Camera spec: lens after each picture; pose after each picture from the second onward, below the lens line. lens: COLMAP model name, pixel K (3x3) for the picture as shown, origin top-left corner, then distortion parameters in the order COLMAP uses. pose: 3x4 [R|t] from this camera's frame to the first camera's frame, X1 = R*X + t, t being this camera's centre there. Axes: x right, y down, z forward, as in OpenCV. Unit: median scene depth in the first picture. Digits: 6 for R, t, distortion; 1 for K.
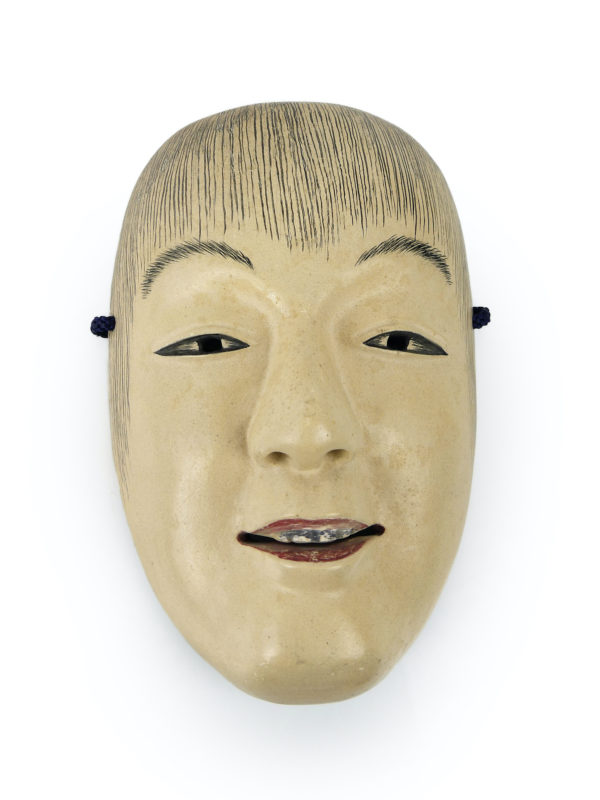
lens RADIAL K [[1098.9, 0, 300.0], [0, 1098.9, 400.0], [0, 0, 1]] dist [-0.113178, 0.010605]
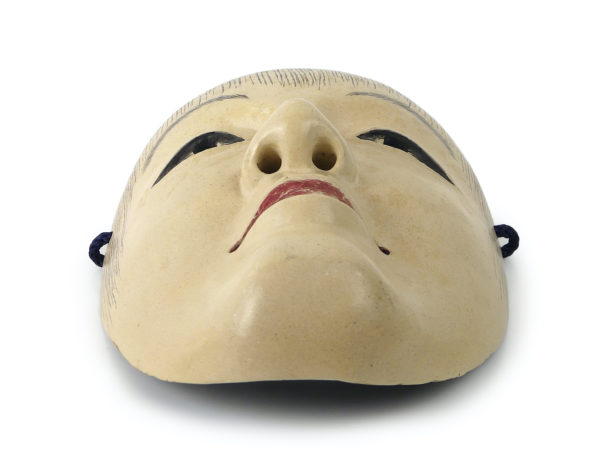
lens RADIAL K [[2233.2, 0, 300.0], [0, 2233.2, 225.0], [0, 0, 1]] dist [0.127188, 0.329992]
pose [[0.994392, -0.094173, -0.048133, 0.099939], [0.009429, 0.532236, -0.846544, 1.786514], [0.105340, 0.841342, 0.530139, -0.027716]]
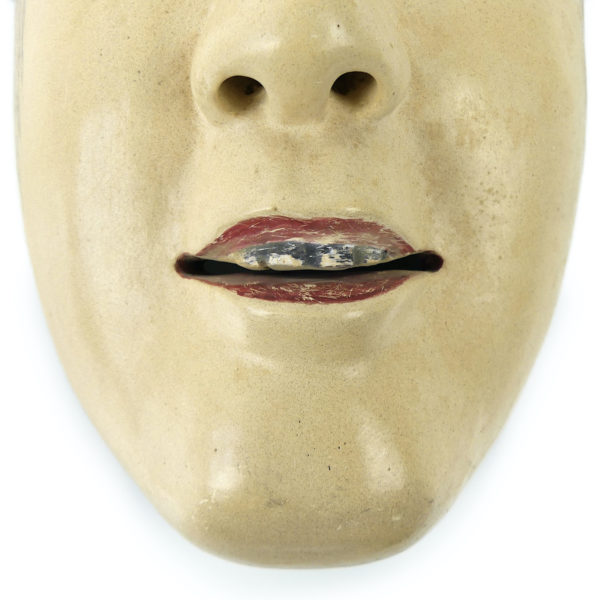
lens RADIAL K [[730.7, 0, 300.0], [0, 730.7, 300.0], [0, 0, 1]] dist [-0.009986, -0.012397]
pose [[0.997560, 0.024661, -0.065306, 0.030791], [-0.021356, 0.998478, 0.050841, 0.126365], [0.066461, -0.049322, 0.996569, 0.654443]]
